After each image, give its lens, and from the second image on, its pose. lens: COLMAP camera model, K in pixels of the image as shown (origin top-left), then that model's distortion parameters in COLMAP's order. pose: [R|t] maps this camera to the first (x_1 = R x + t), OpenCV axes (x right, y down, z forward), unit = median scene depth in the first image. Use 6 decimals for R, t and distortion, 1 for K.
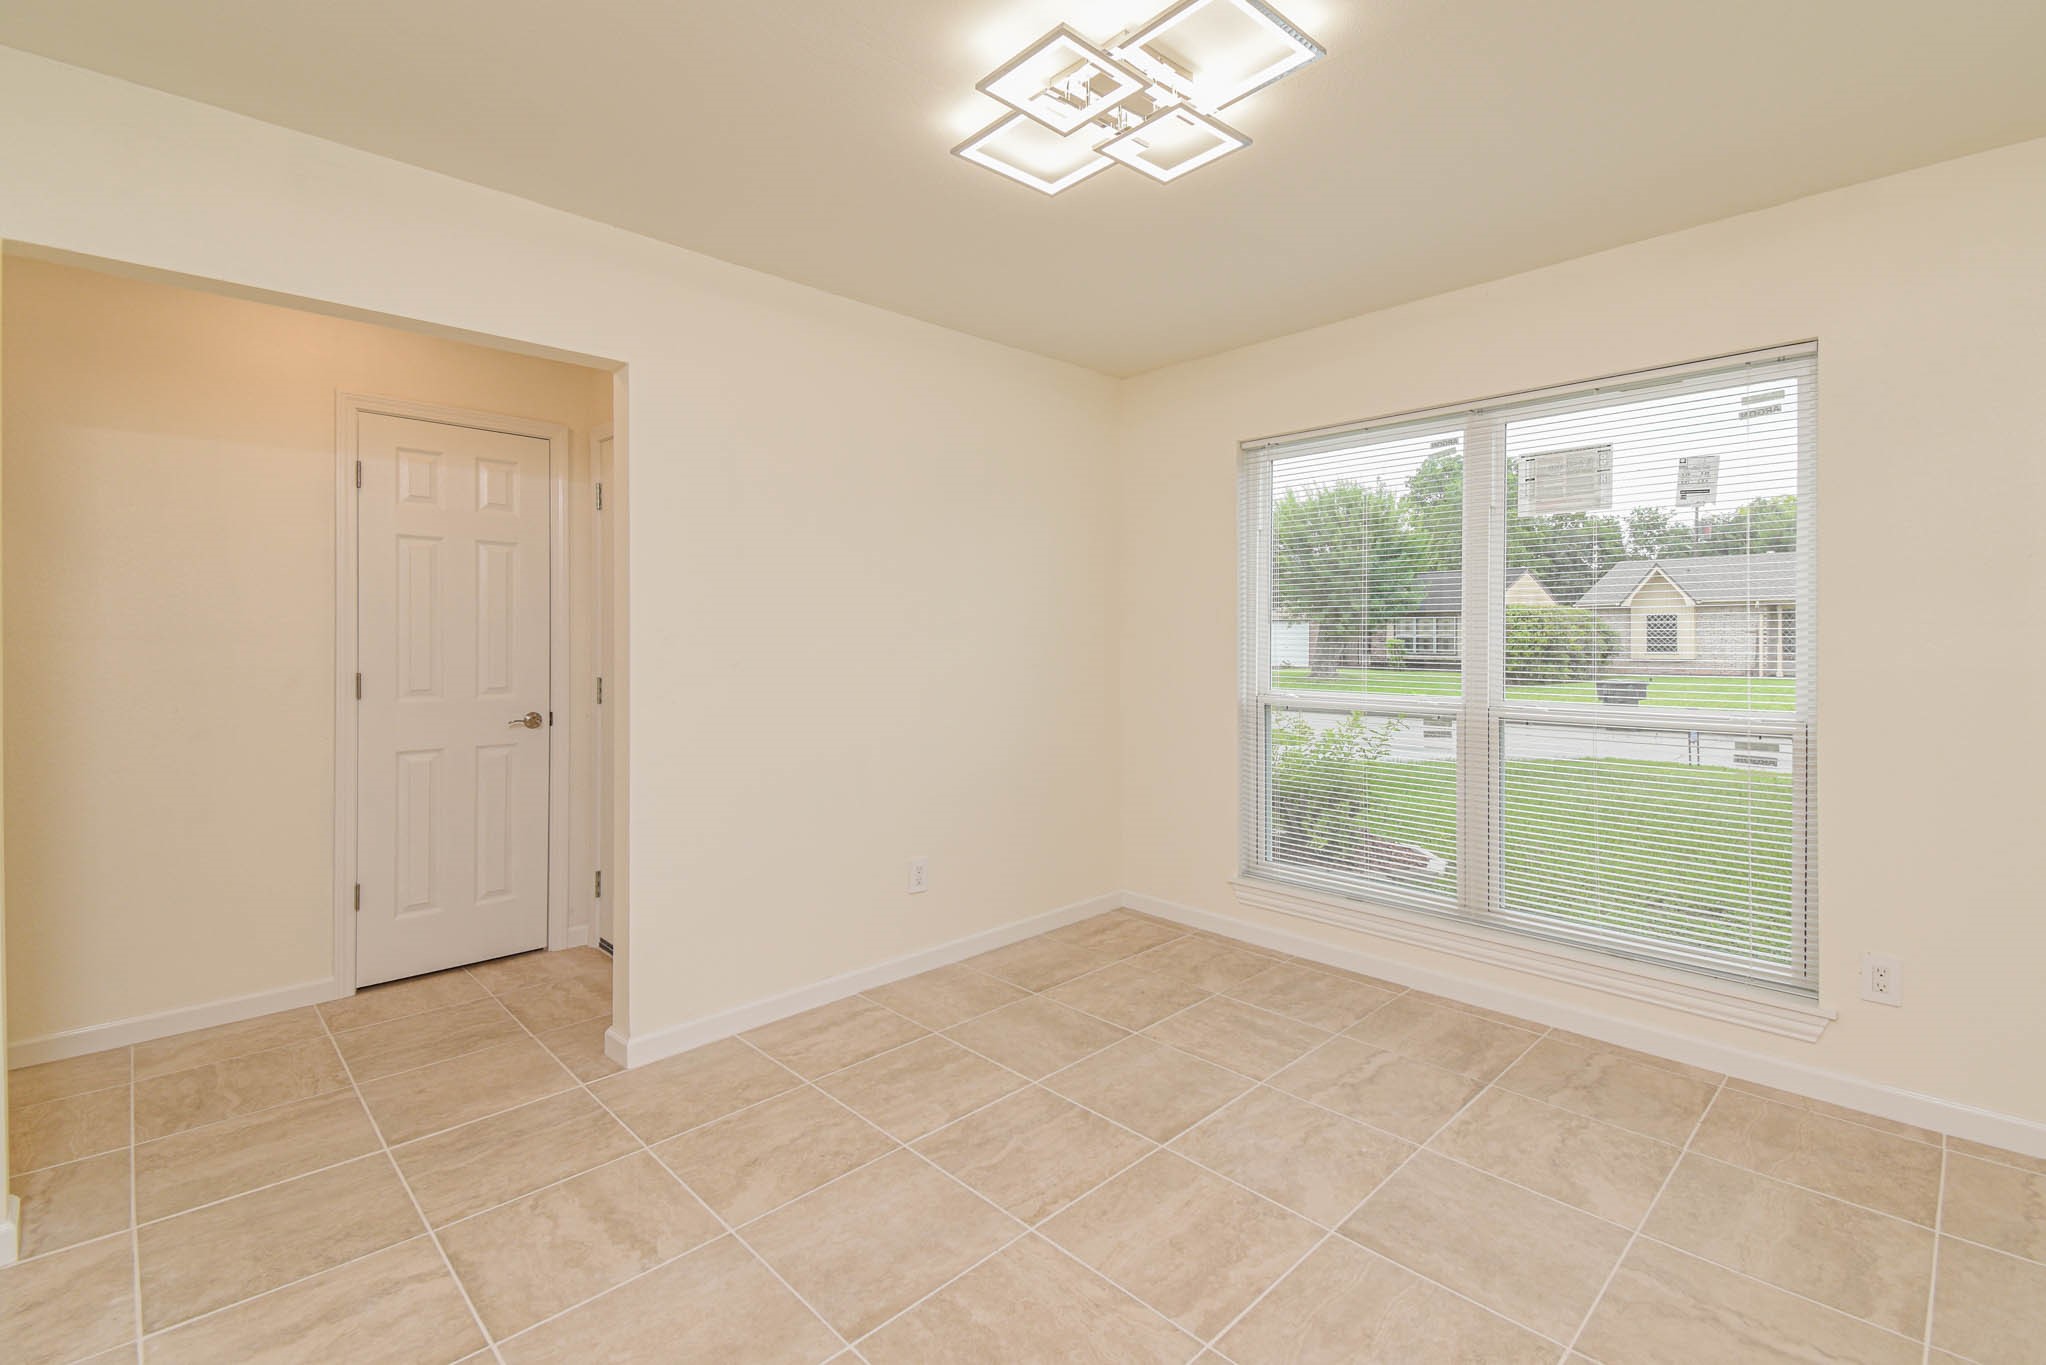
lens RADIAL K [[887.5, 0, 1005.7], [0, 887.5, 646.4], [0, 0, 1]] dist [0.023833, -0.014458]
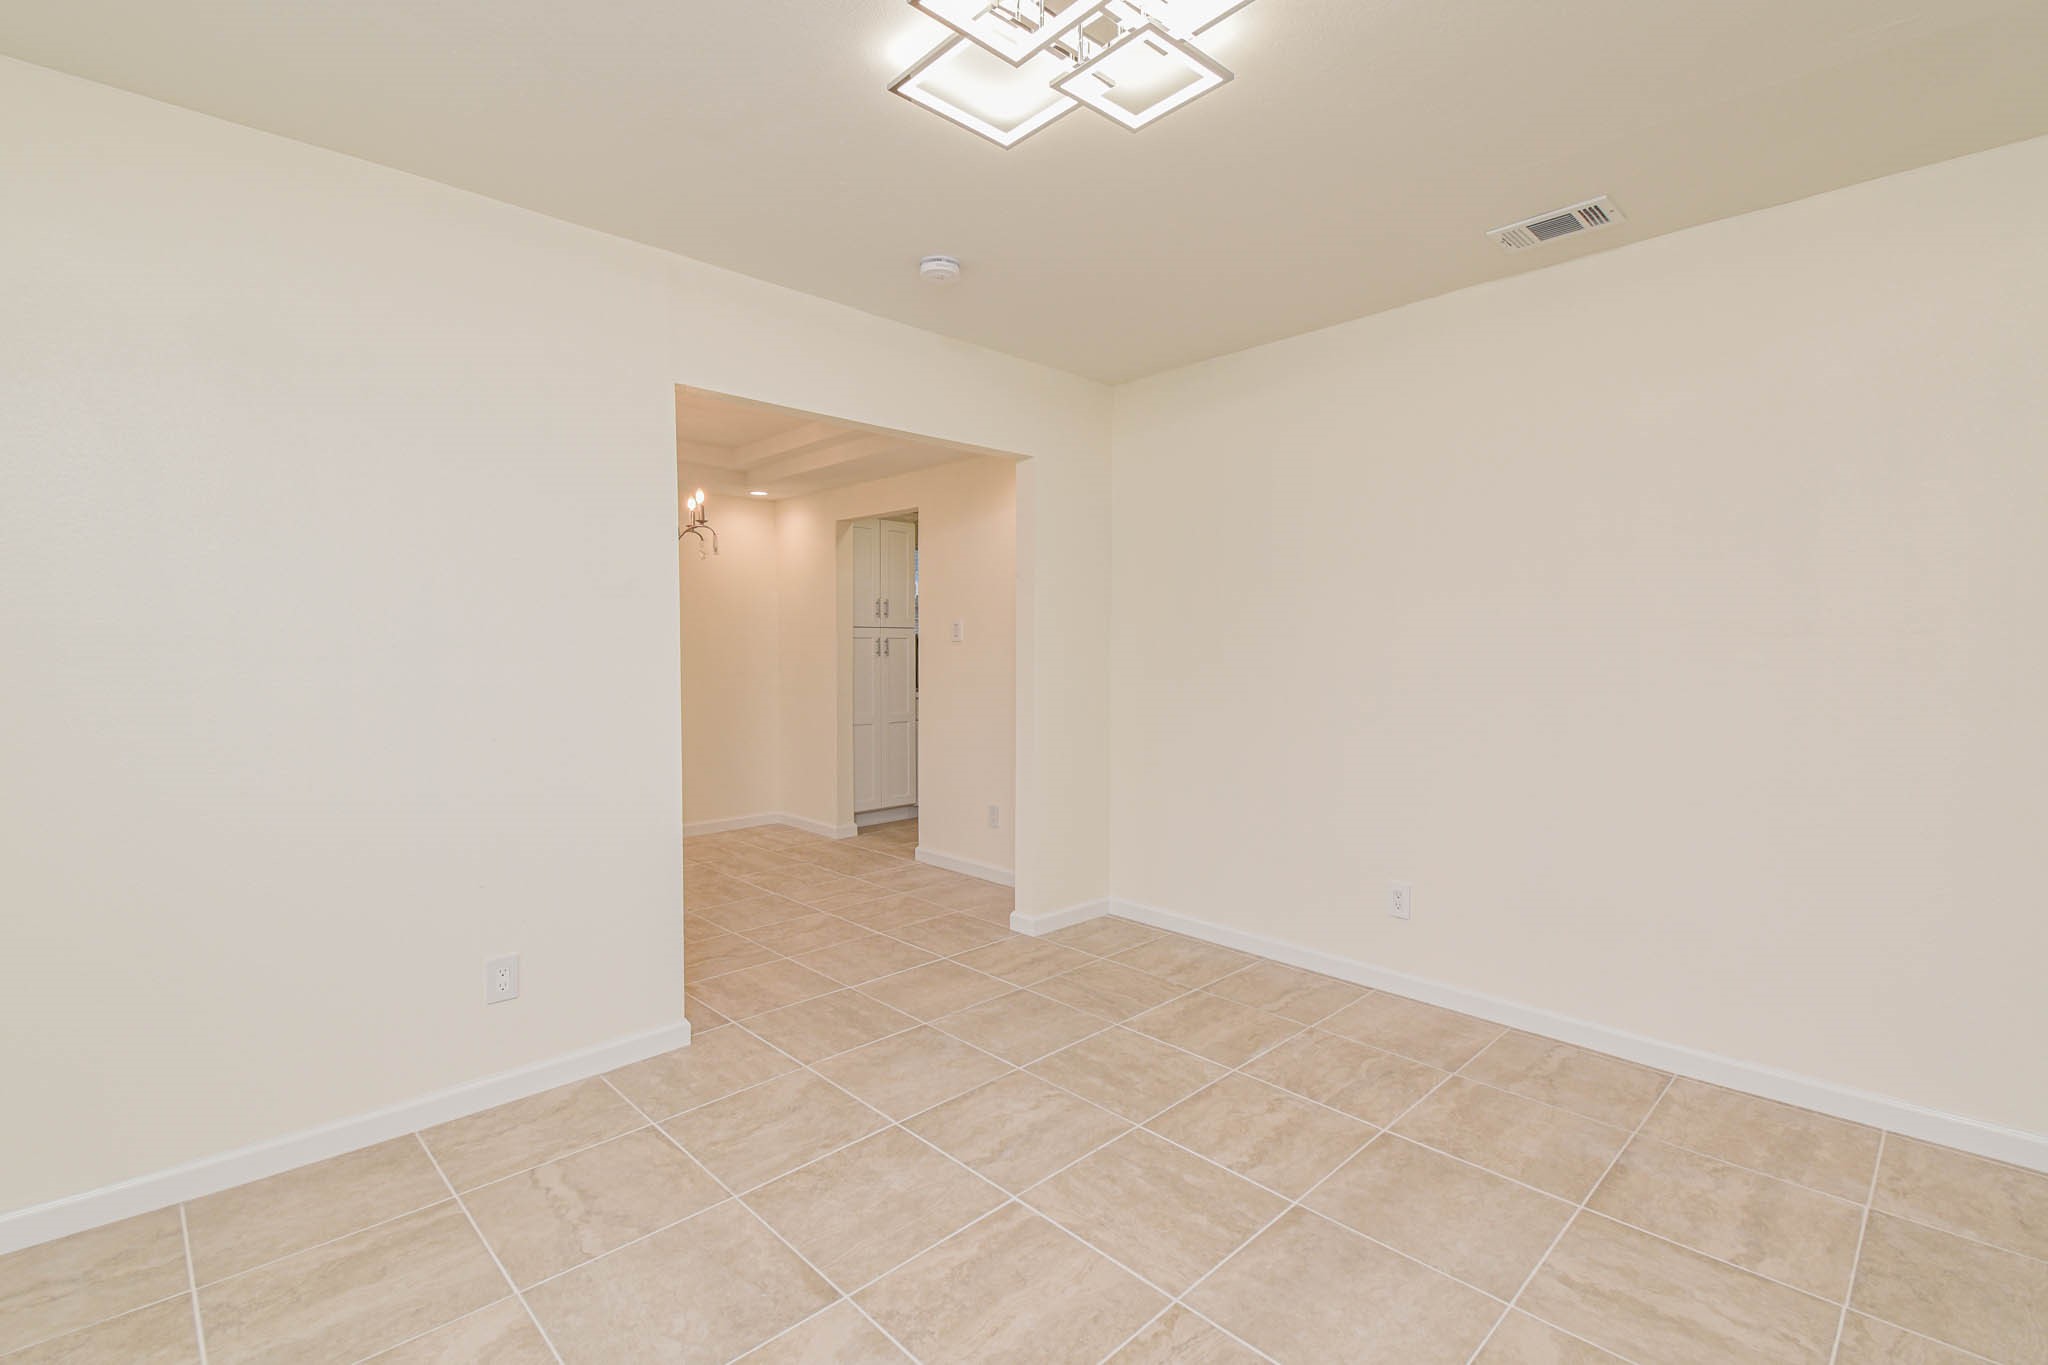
lens RADIAL K [[937.3, 0, 1029.2], [0, 937.3, 647.6], [0, 0, 1]] dist [0.035063, -0.022345]
pose [[-0.999220, 0.001205, -0.039466, 0.175302], [0.000757, 0.999935, 0.011346, -0.013163], [0.039478, 0.011307, -0.999156, 1.592916]]
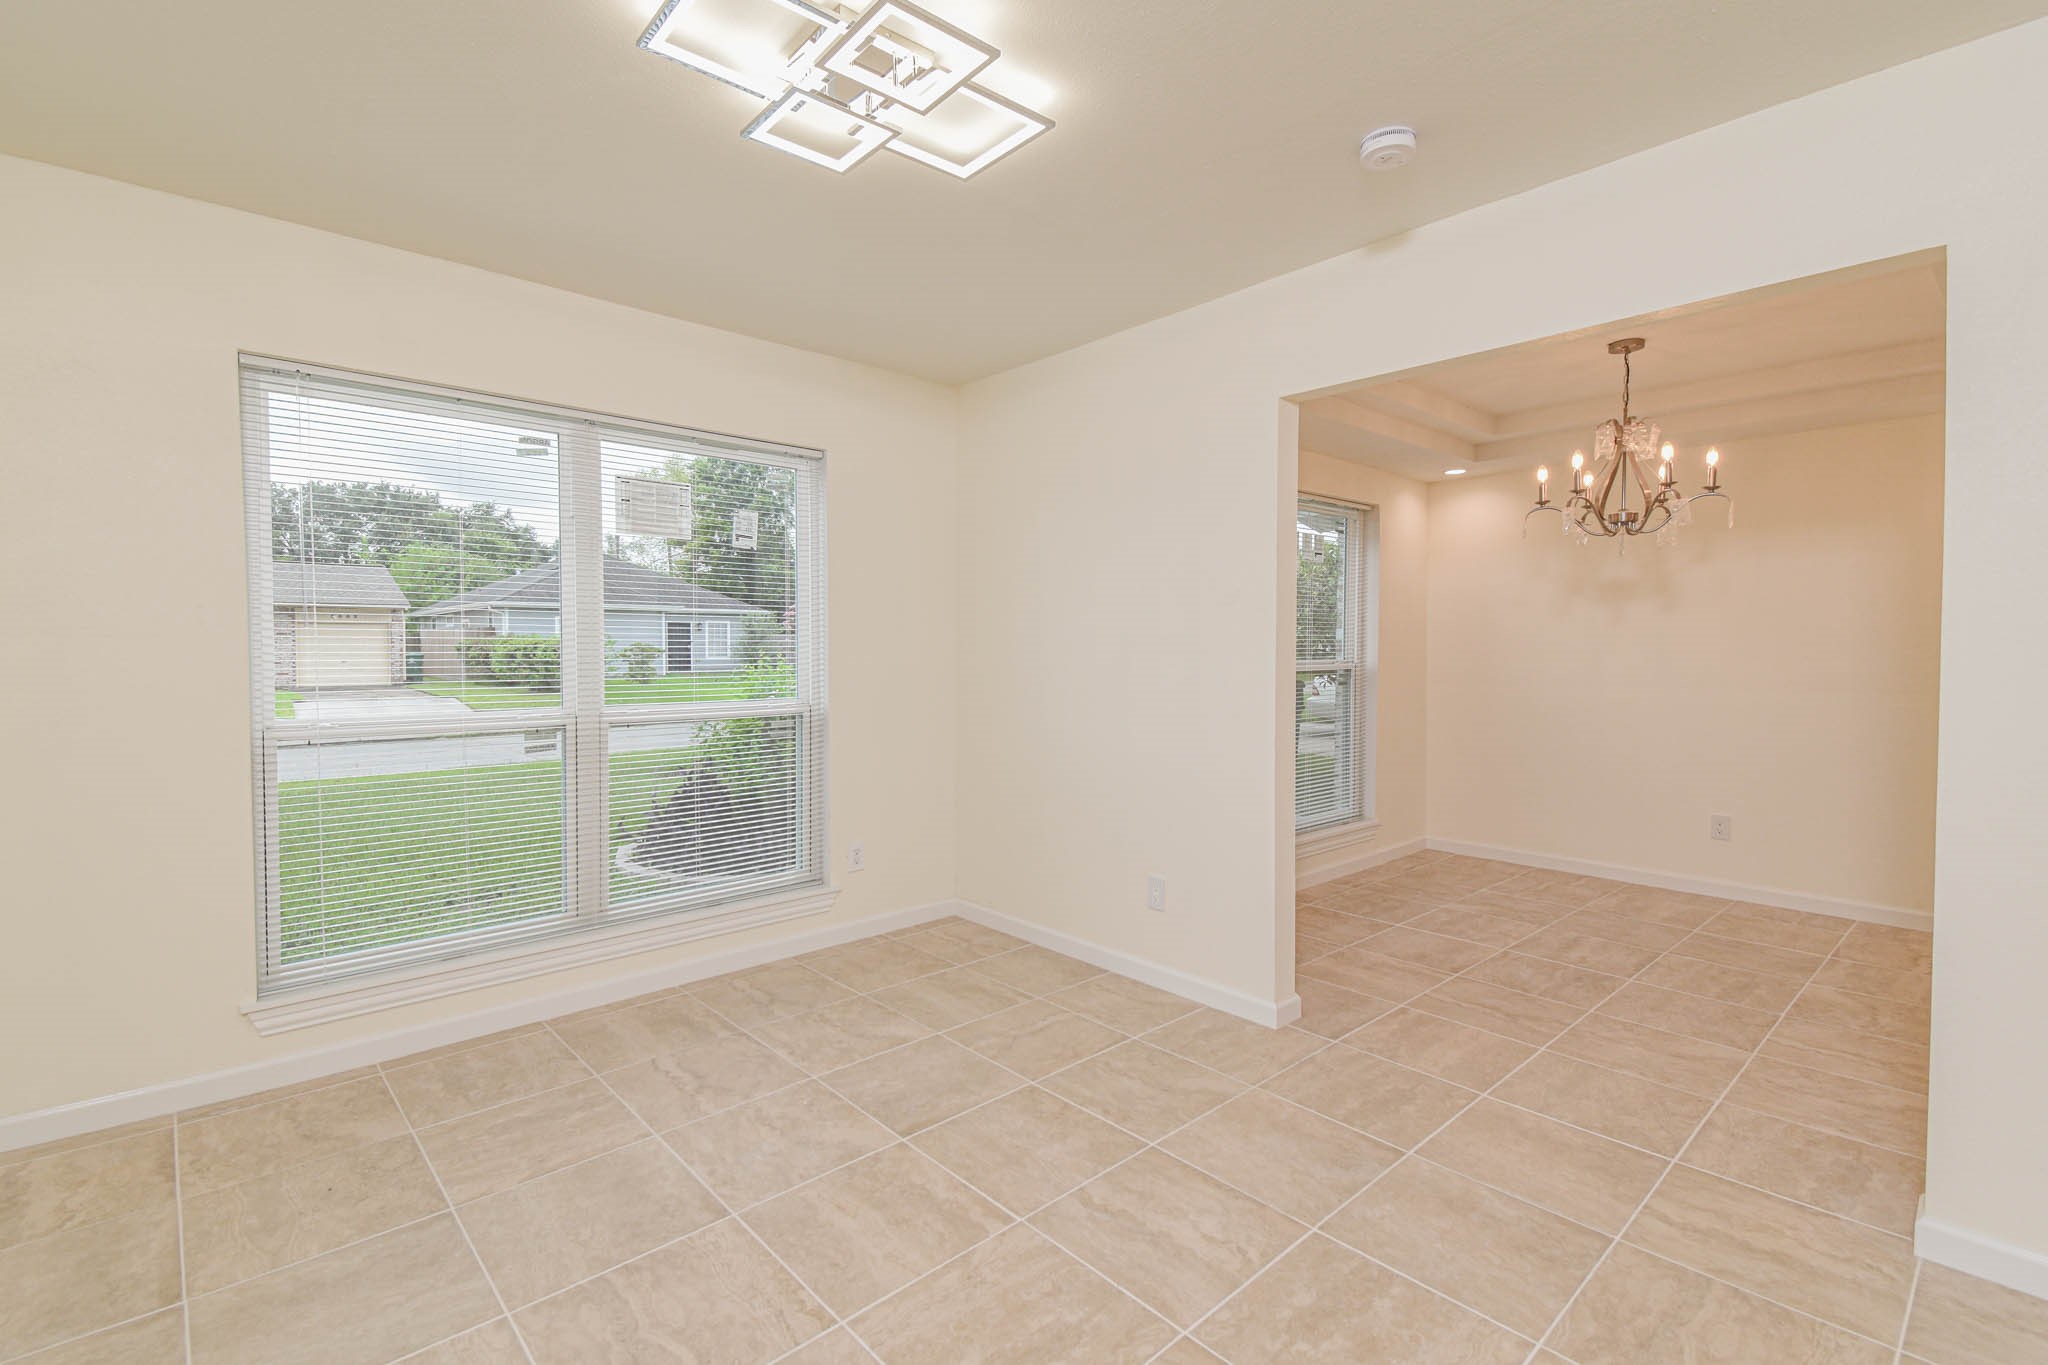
lens RADIAL K [[940.9, 0, 1018.4], [0, 940.9, 672.7], [0, 0, 1]] dist [0.046909, -0.030521]
pose [[0.023618, -0.025833, 0.999387, -0.724840], [0.009971, 0.999622, 0.025603, -0.003963], [-0.999671, 0.009360, 0.023867, 0.656924]]
